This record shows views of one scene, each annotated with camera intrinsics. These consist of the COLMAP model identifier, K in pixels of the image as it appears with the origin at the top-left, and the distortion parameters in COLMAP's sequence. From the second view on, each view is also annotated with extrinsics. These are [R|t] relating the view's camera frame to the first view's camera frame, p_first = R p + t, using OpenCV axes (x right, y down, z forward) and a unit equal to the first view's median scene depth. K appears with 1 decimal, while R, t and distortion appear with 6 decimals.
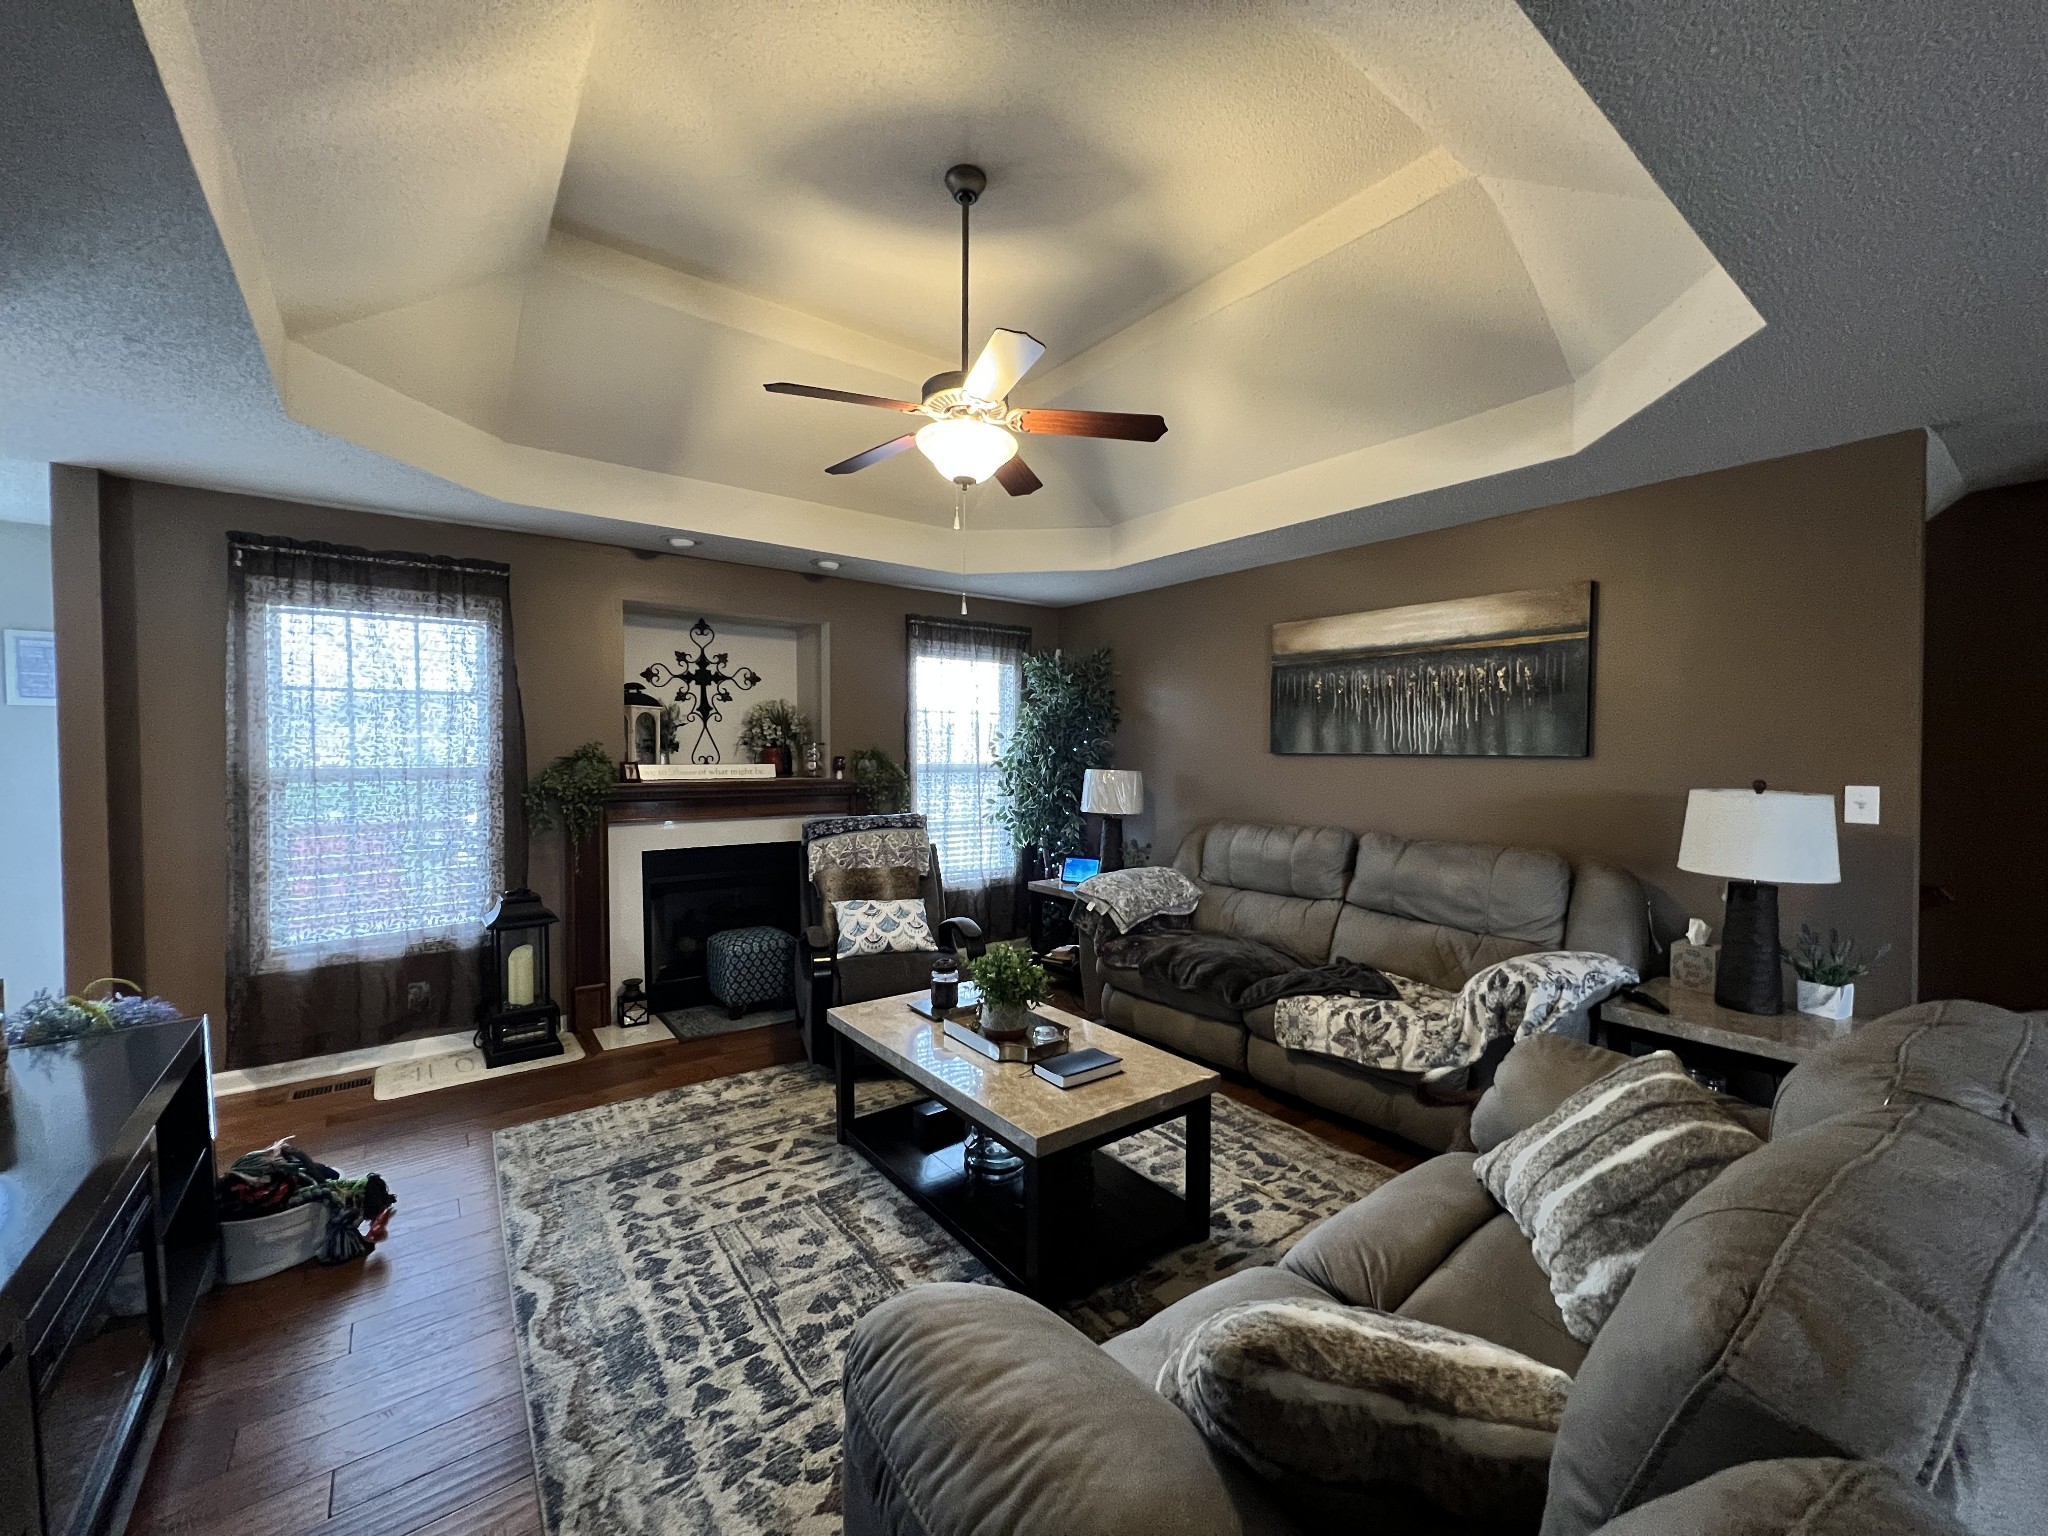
lens RADIAL K [[821.2, 0, 1022.1], [0, 821.2, 773.9], [0, 0, 1]] dist [0.000352, 0.000559]
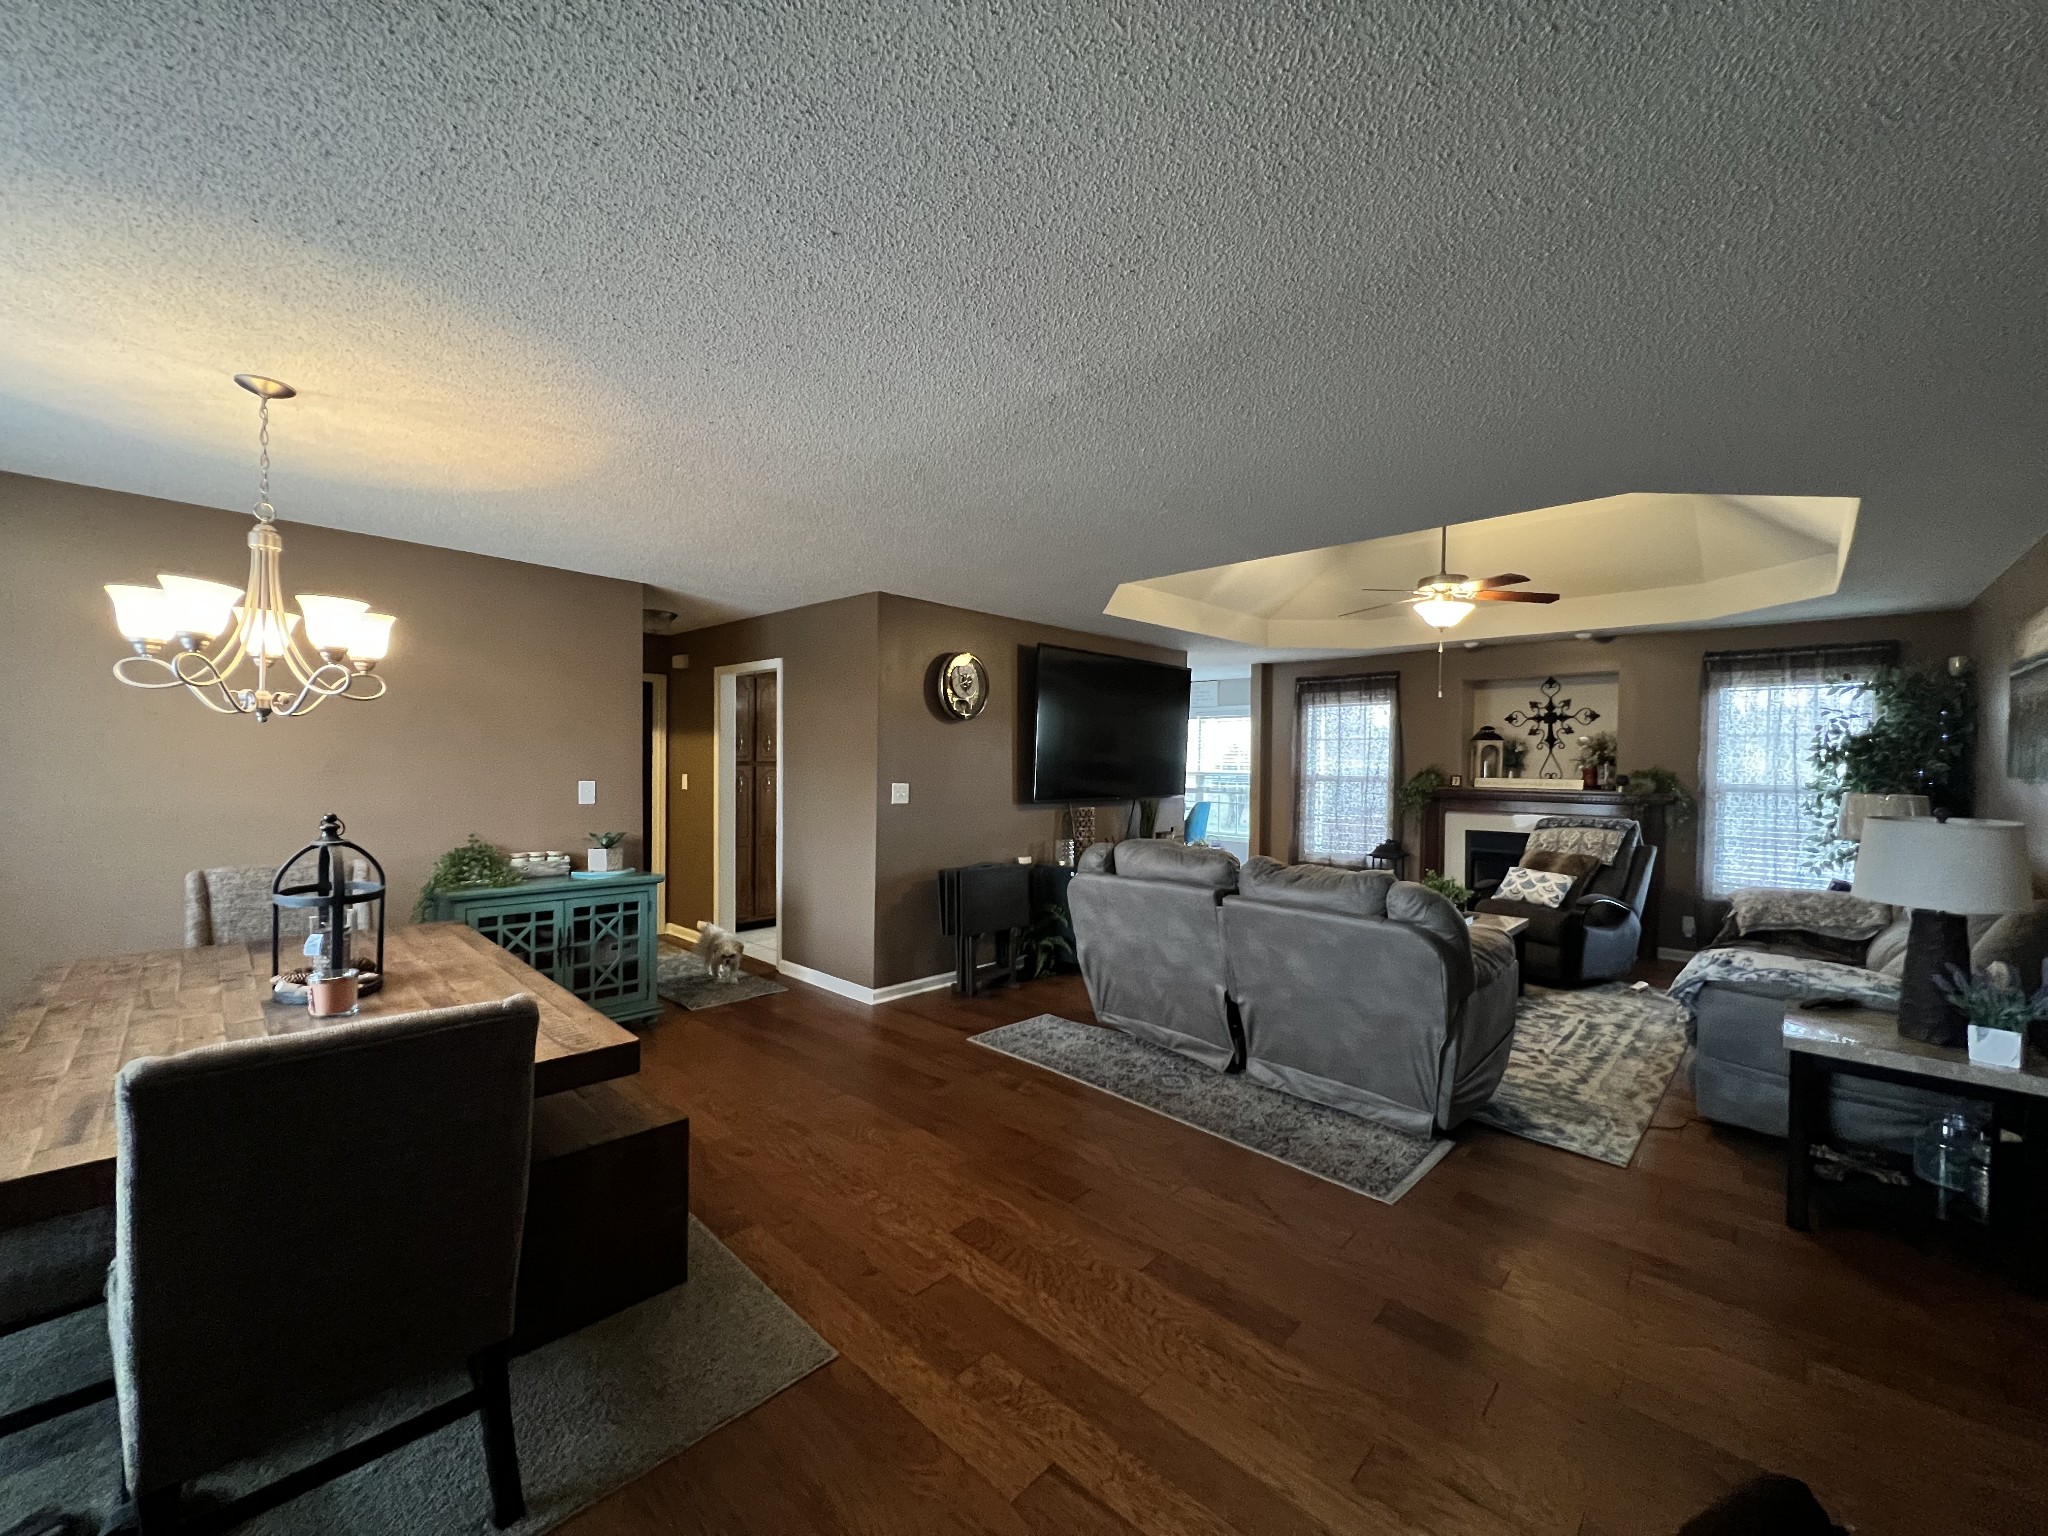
lens RADIAL K [[821.2, 0, 1020.2], [0, 821.2, 767.5], [0, 0, 1]] dist [0.000352, 0.000559]
pose [[0.163461, 0.008802, -0.986510, 0.897925], [-0.035009, 0.999382, 0.003116, -0.004010], [0.985928, 0.034027, 0.163669, -0.140378]]
